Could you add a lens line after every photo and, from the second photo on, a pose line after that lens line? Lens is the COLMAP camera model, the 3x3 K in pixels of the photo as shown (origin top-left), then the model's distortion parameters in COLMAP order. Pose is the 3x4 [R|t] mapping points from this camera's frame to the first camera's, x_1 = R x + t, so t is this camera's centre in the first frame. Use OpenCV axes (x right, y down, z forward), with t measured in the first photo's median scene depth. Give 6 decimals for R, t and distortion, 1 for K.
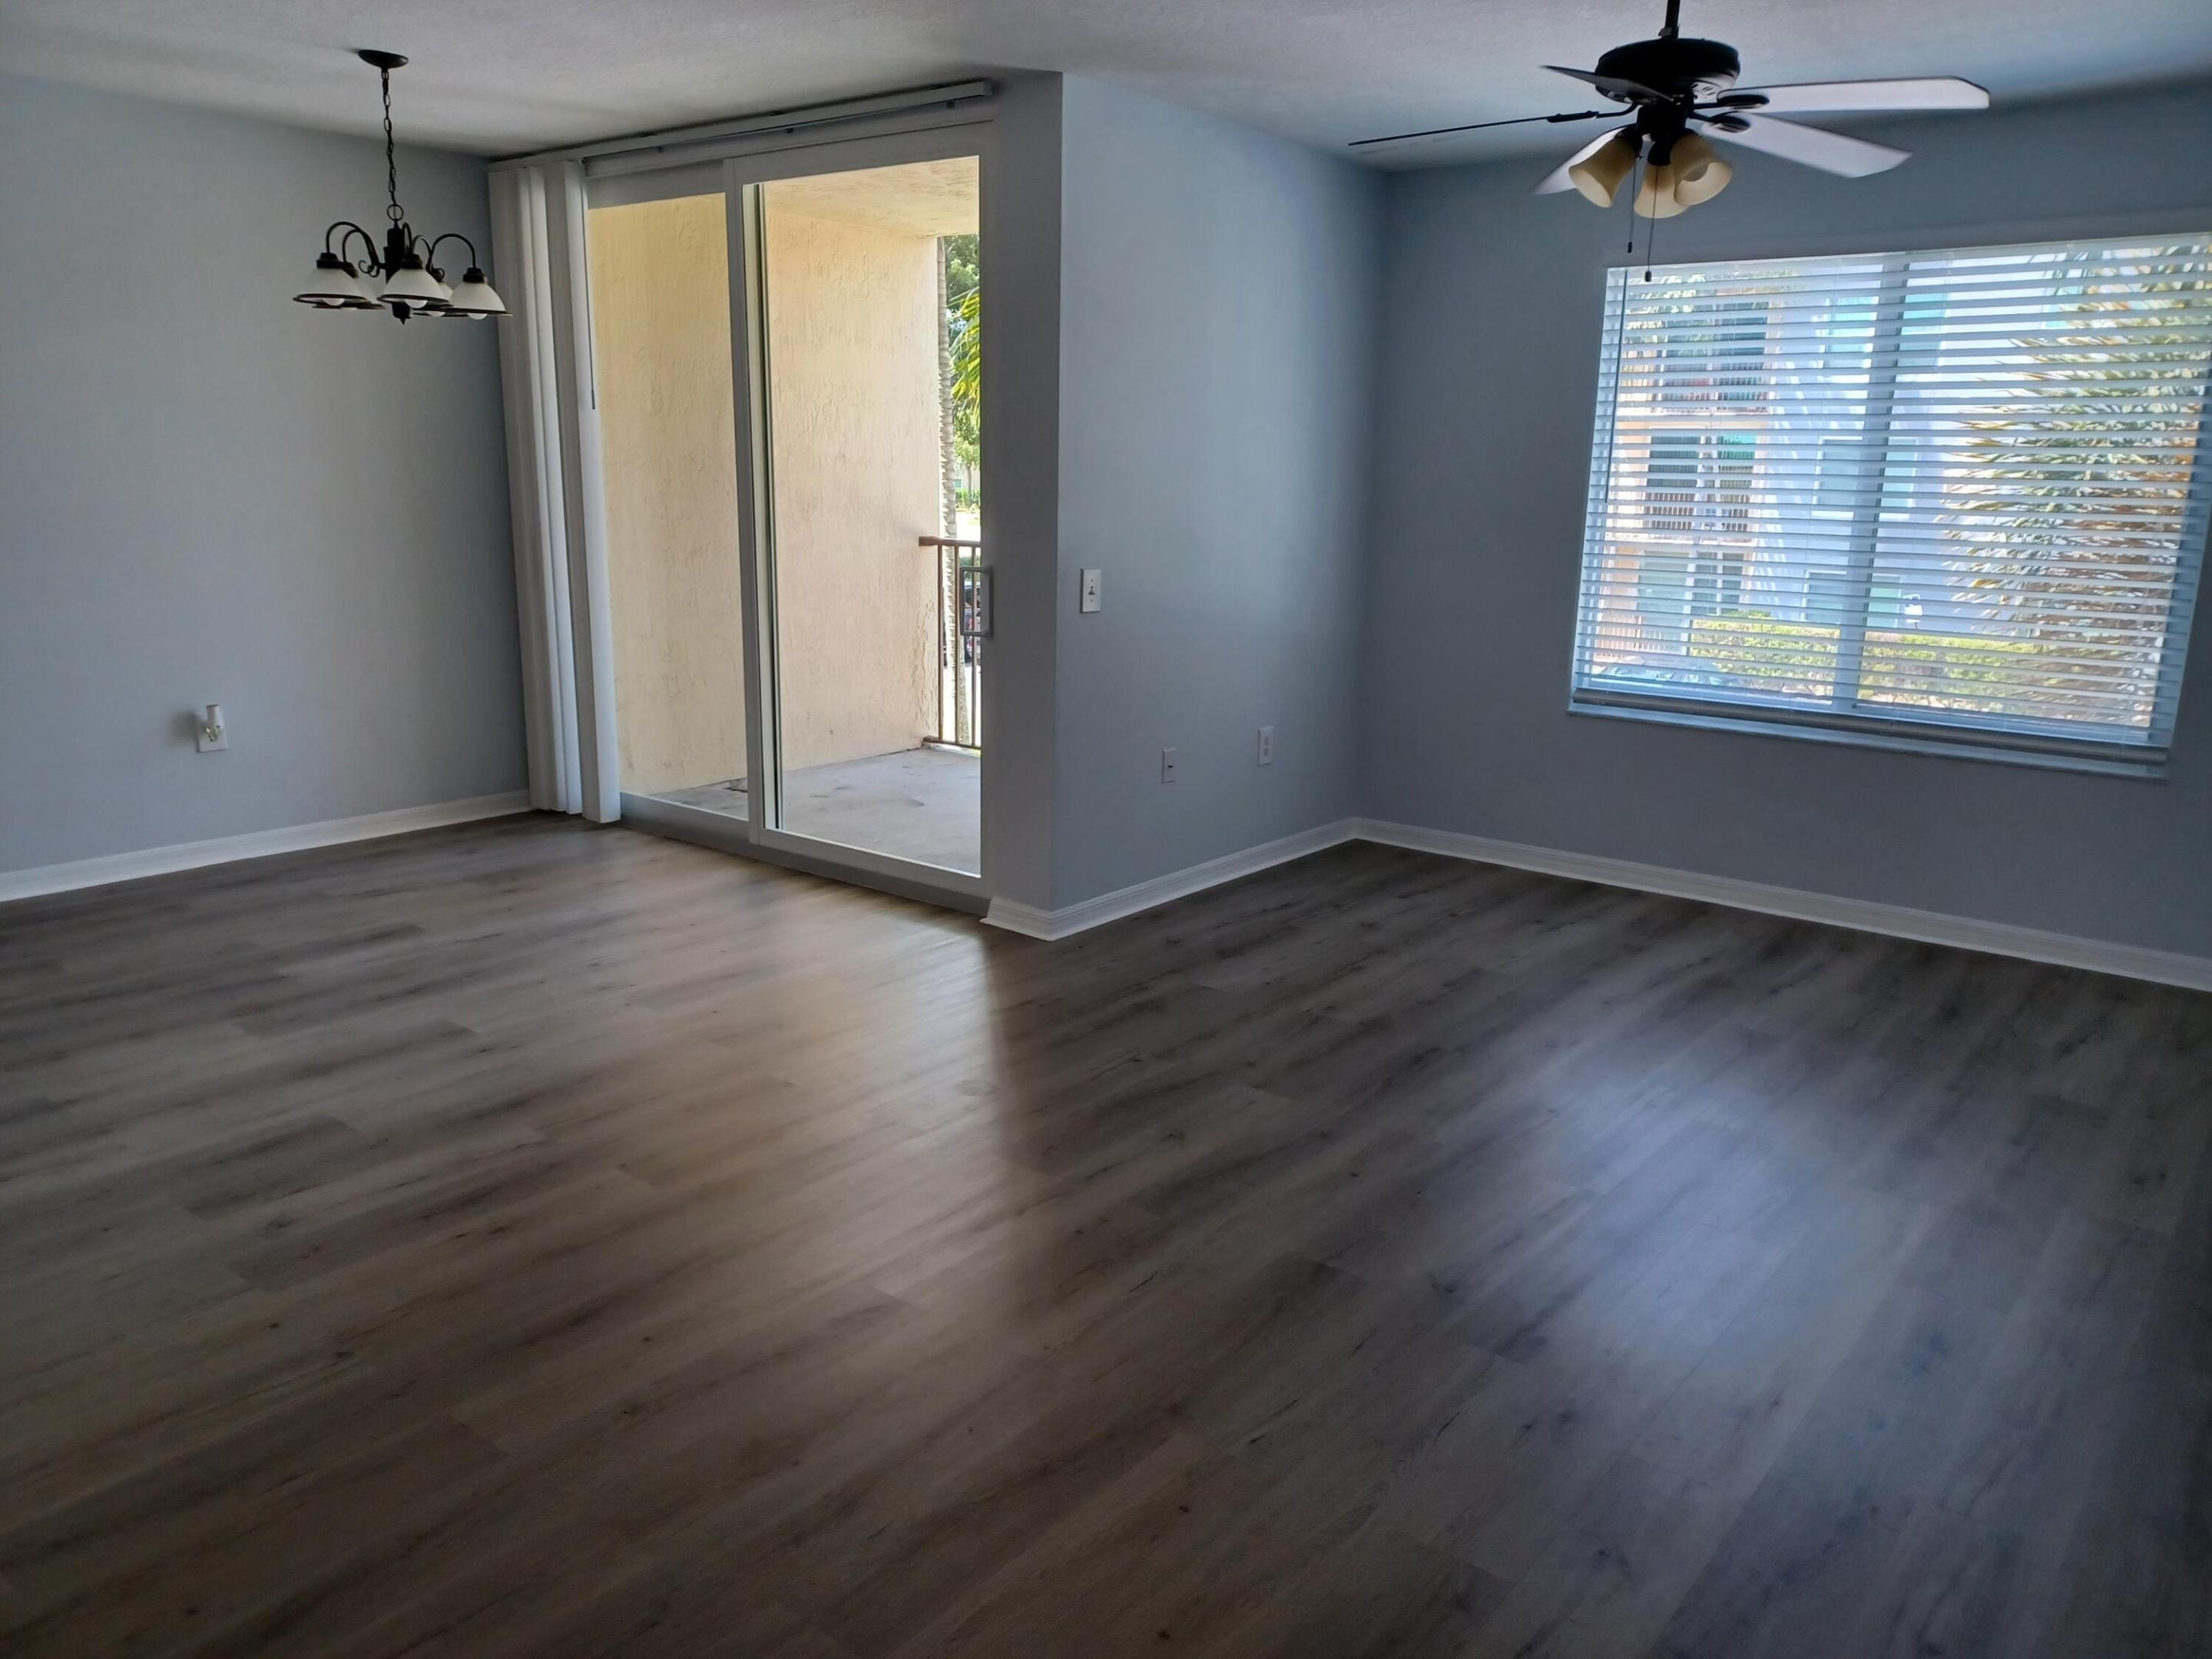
lens RADIAL K [[1654.7, 0, 1115.8], [0, 1654.7, 819.0], [0, 0, 1]] dist [0.039880, 0.004409]
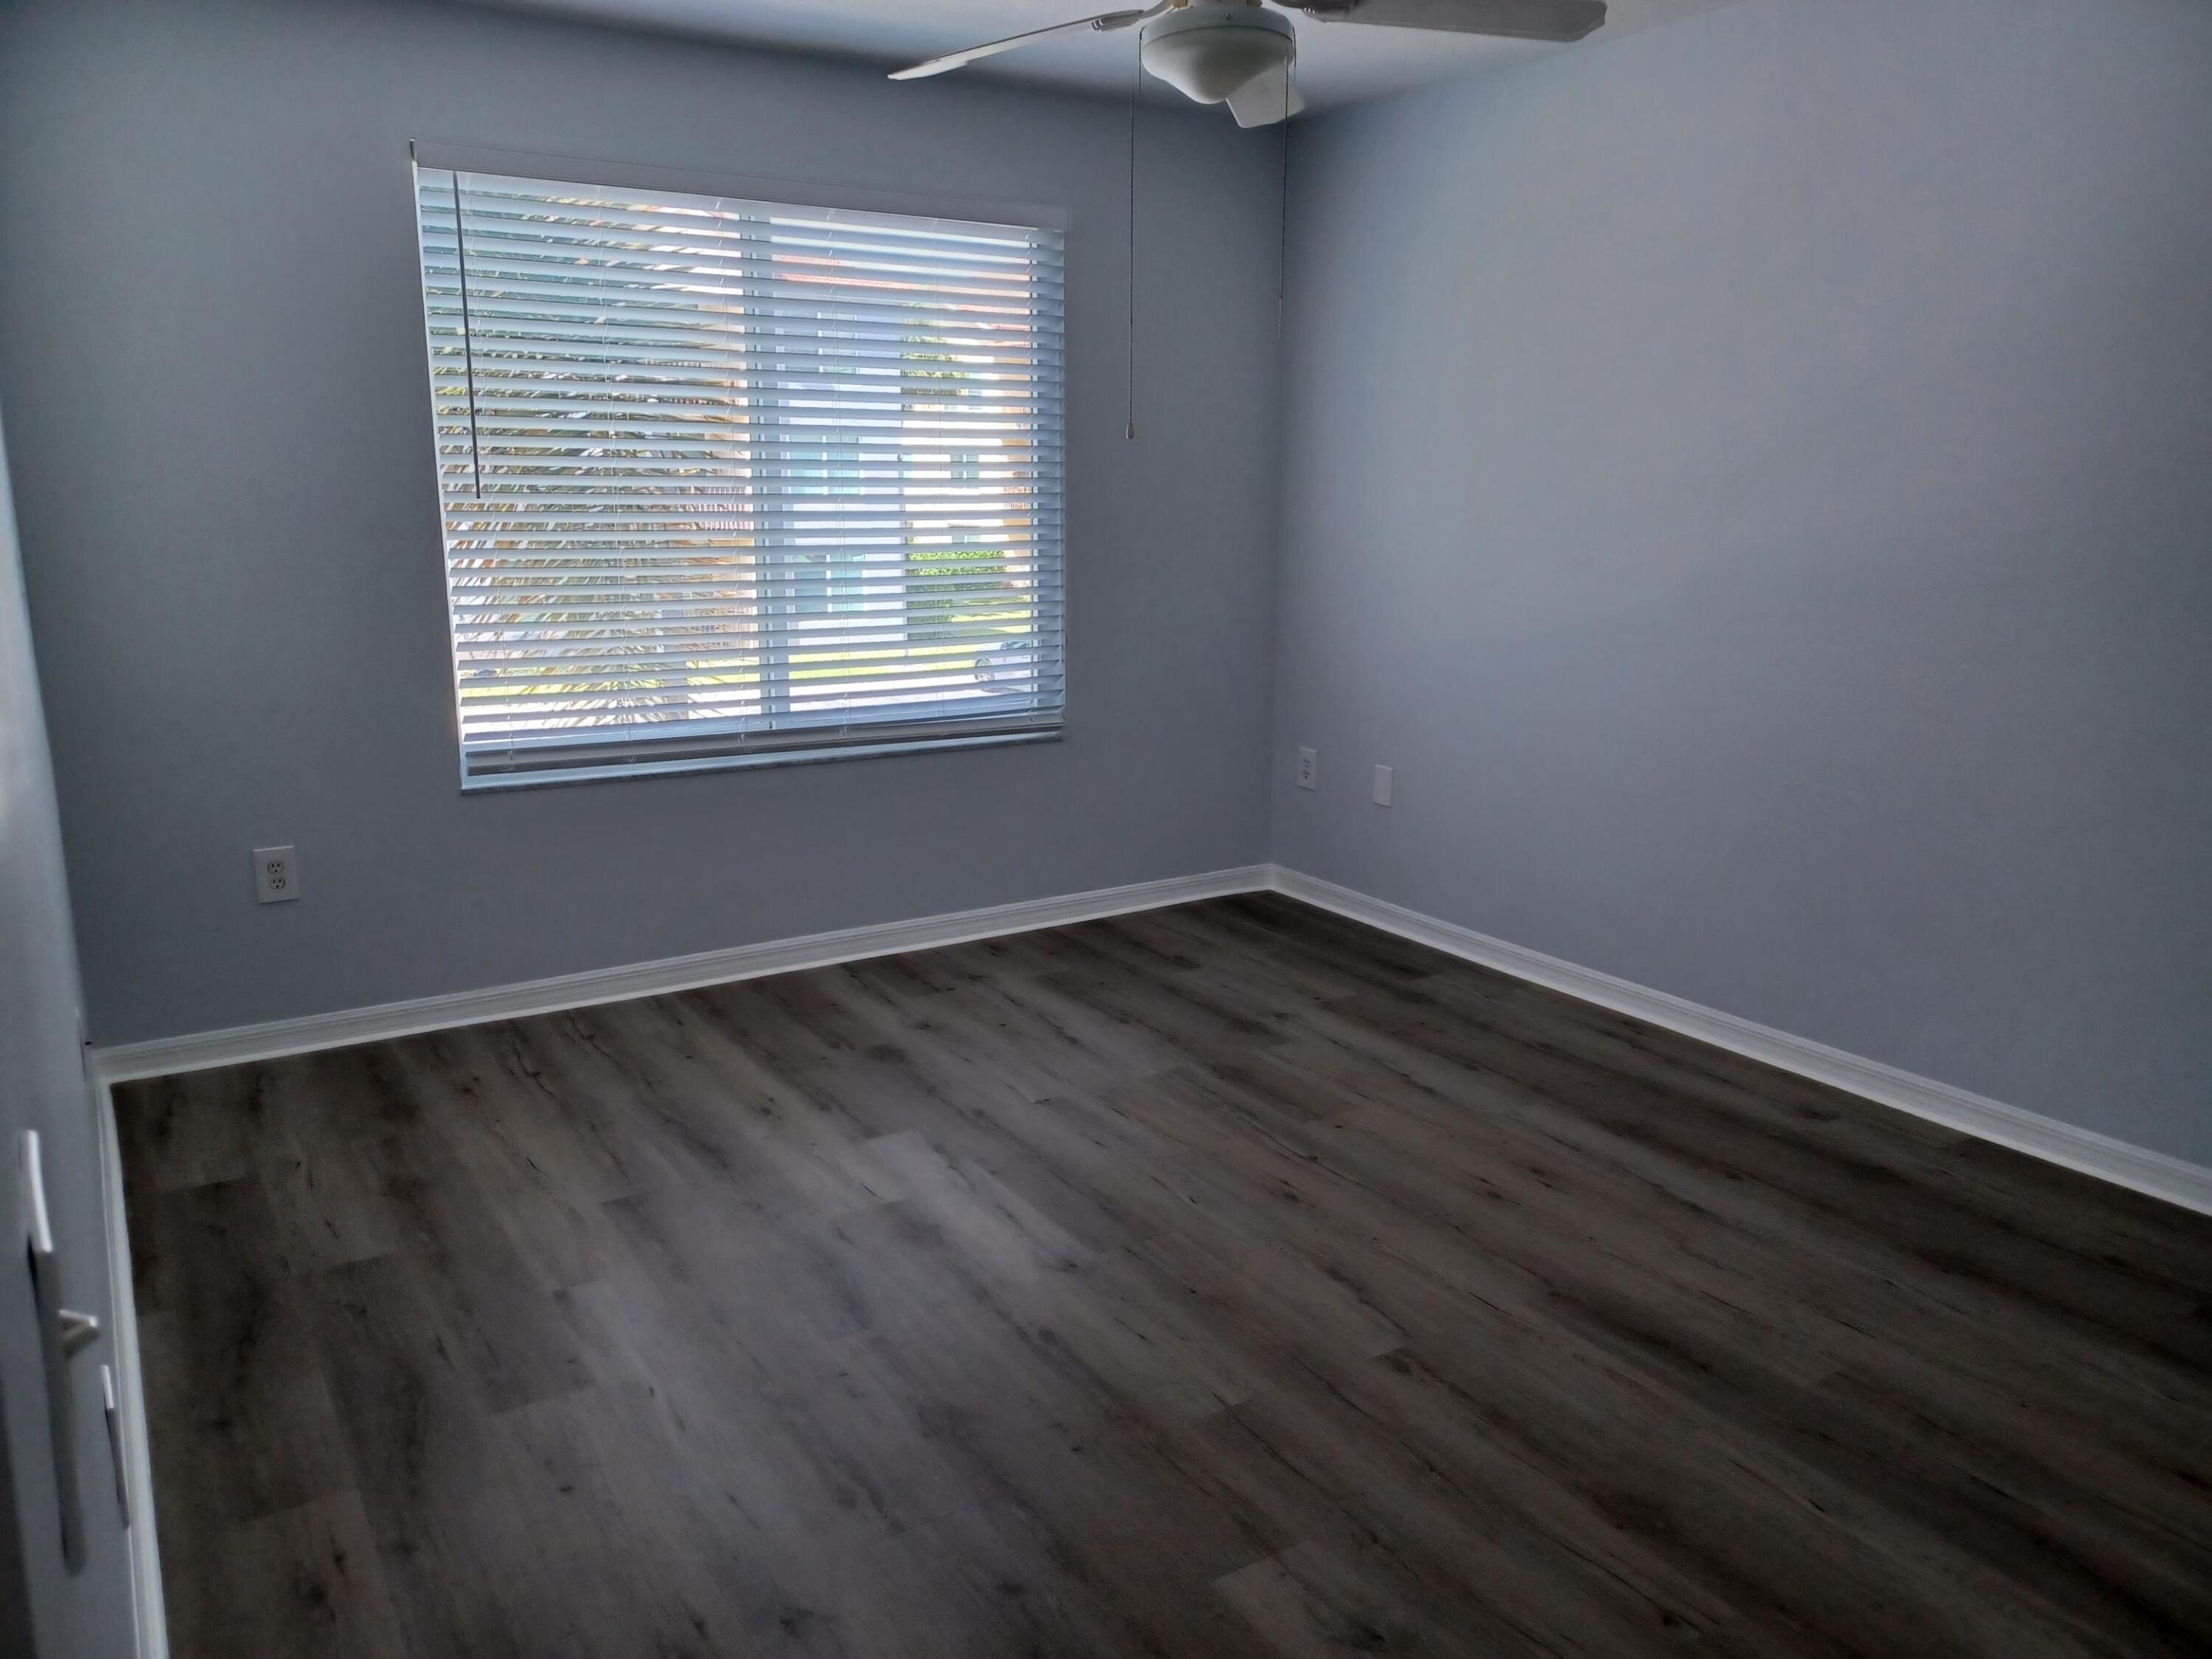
lens RADIAL K [[1654.7, 0, 1107.0], [0, 1654.7, 827.6], [0, 0, 1]] dist [0.039880, 0.004409]
pose [[0.302004, -0.187702, 0.934645, -0.320223], [0.228572, 0.966083, 0.120159, -0.073697], [-0.925499, 0.177345, 0.334664, 0.528440]]
